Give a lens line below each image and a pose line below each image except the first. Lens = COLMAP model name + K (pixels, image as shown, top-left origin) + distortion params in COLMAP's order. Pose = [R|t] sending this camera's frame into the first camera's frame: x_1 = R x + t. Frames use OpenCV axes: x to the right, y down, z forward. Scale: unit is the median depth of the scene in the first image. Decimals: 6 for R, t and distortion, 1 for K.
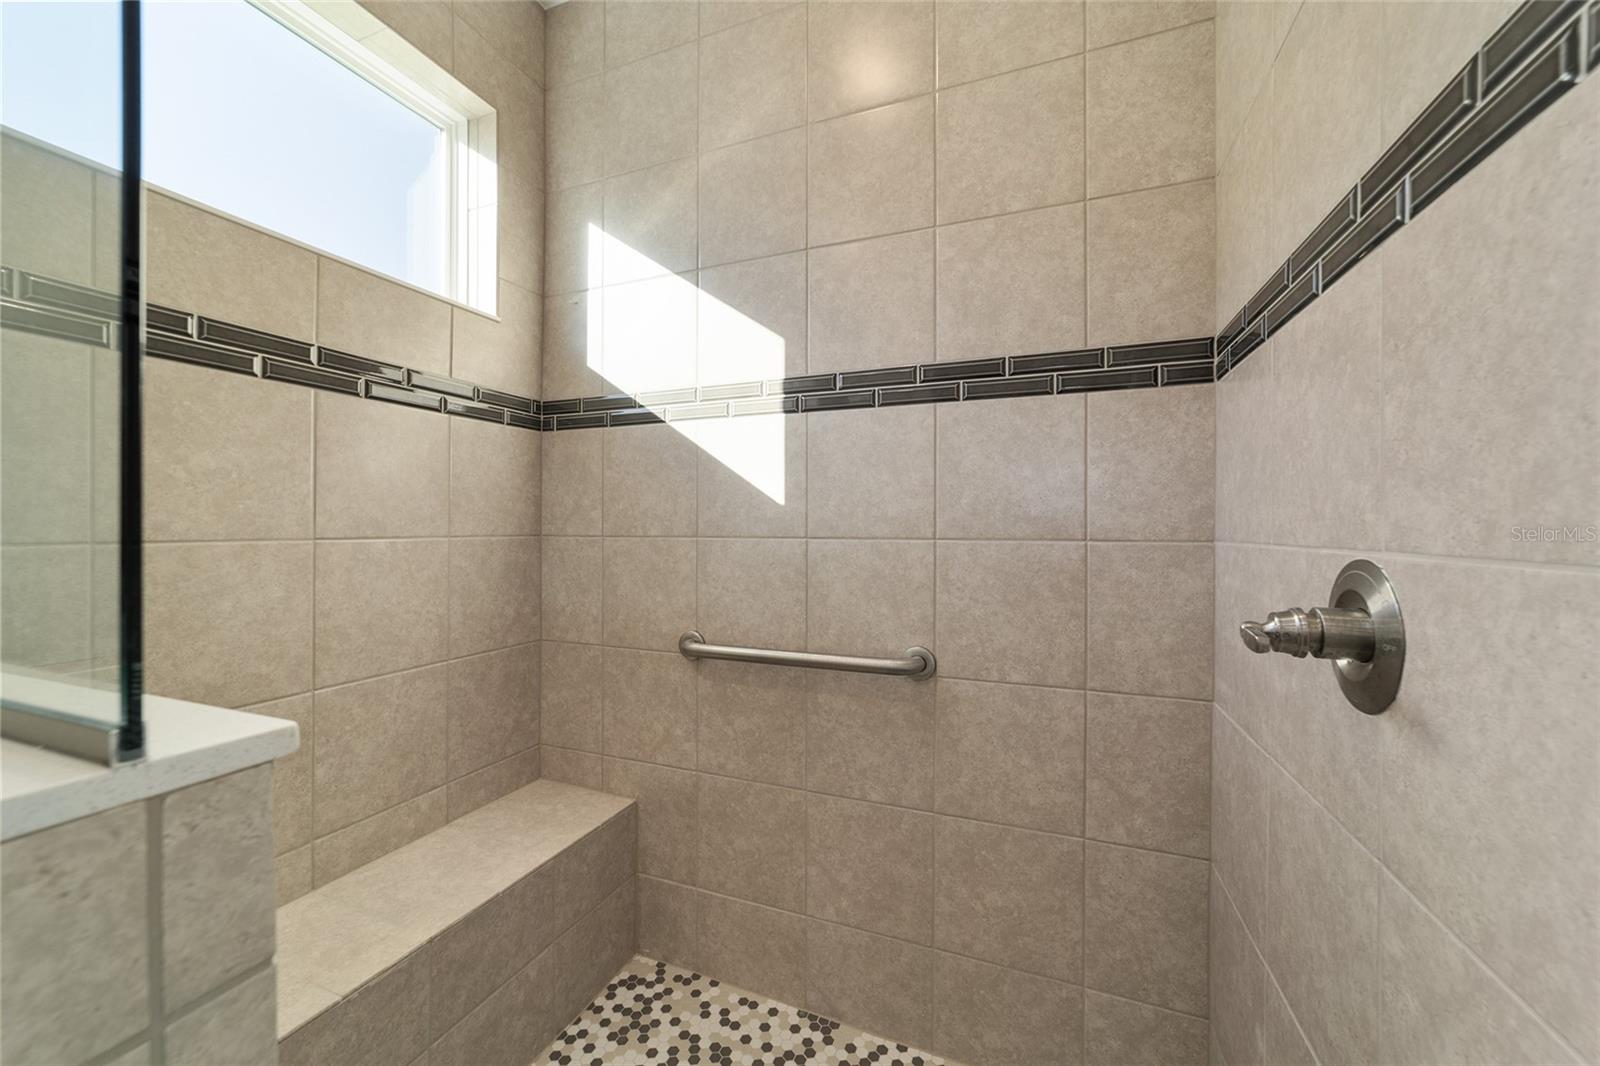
lens RADIAL K [[615.4, 0, 798.9], [0, 615.4, 531.0], [0, 0, 1]] dist [-0.002411, 0.000539]
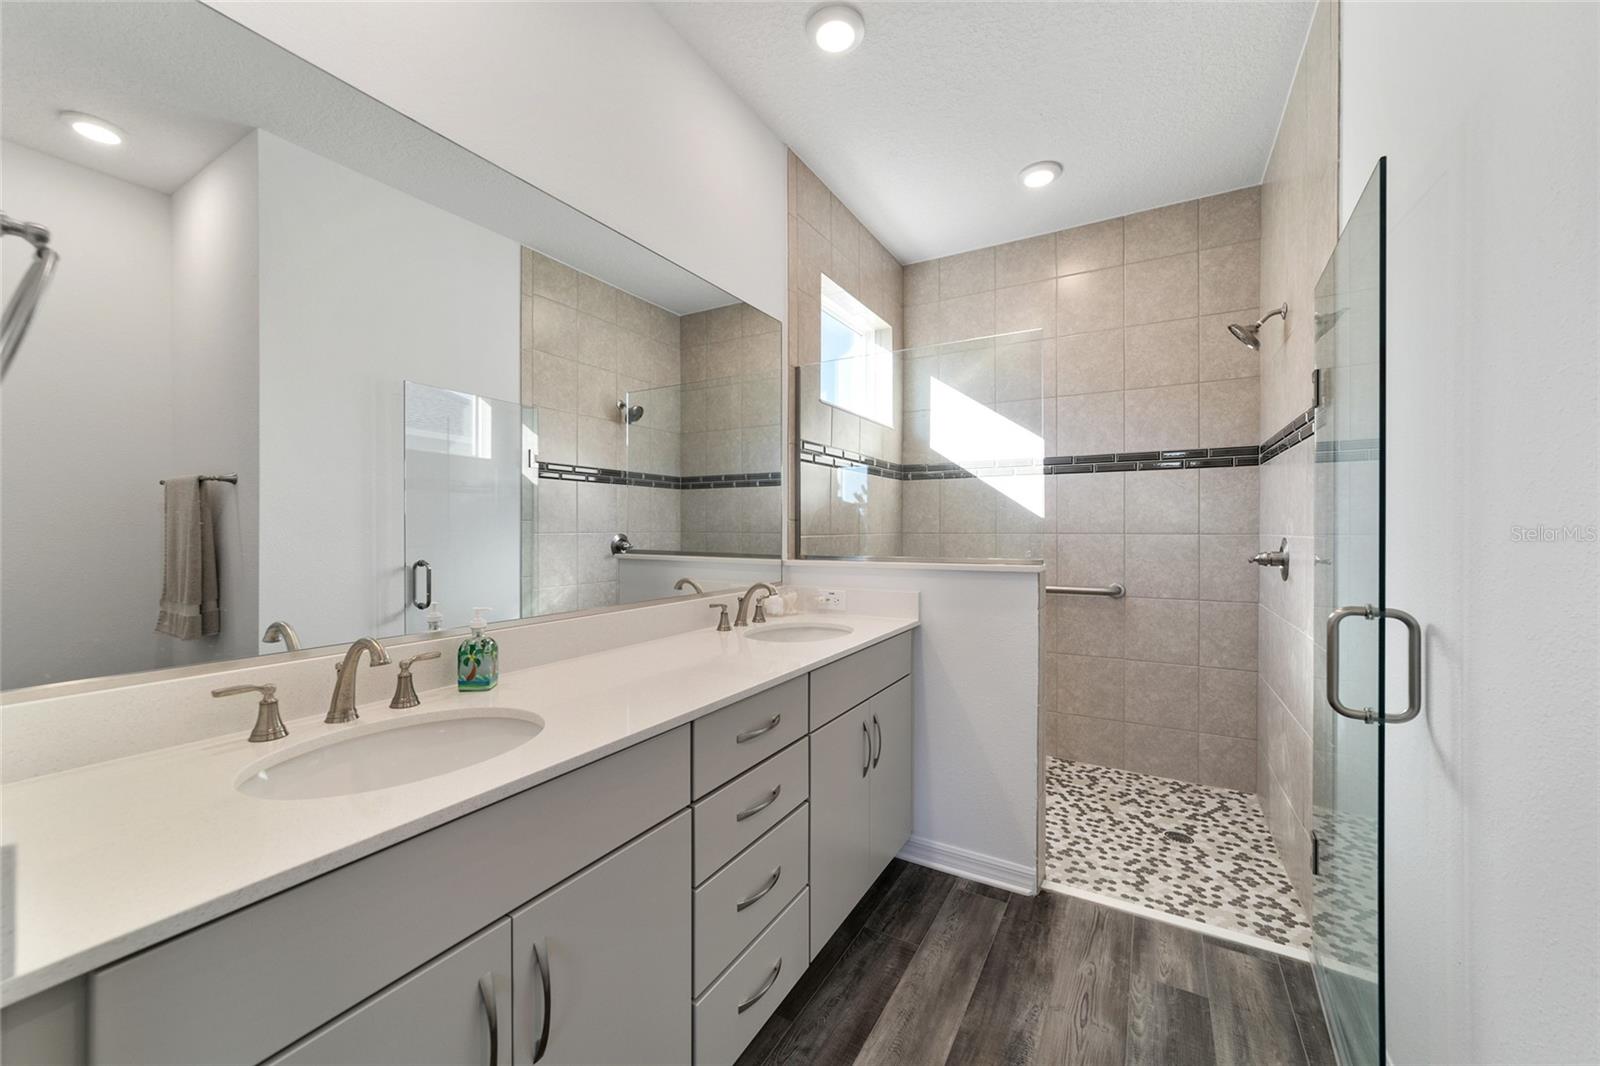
lens RADIAL K [[615.4, 0, 800.1], [0, 615.4, 530.8], [0, 0, 1]] dist [-0.002411, 0.000539]
pose [[0.991385, -0.003240, -0.130942, -0.636677], [0.003748, 0.999986, 0.003631, -0.009636], [0.130928, -0.004091, 0.991383, -1.316918]]
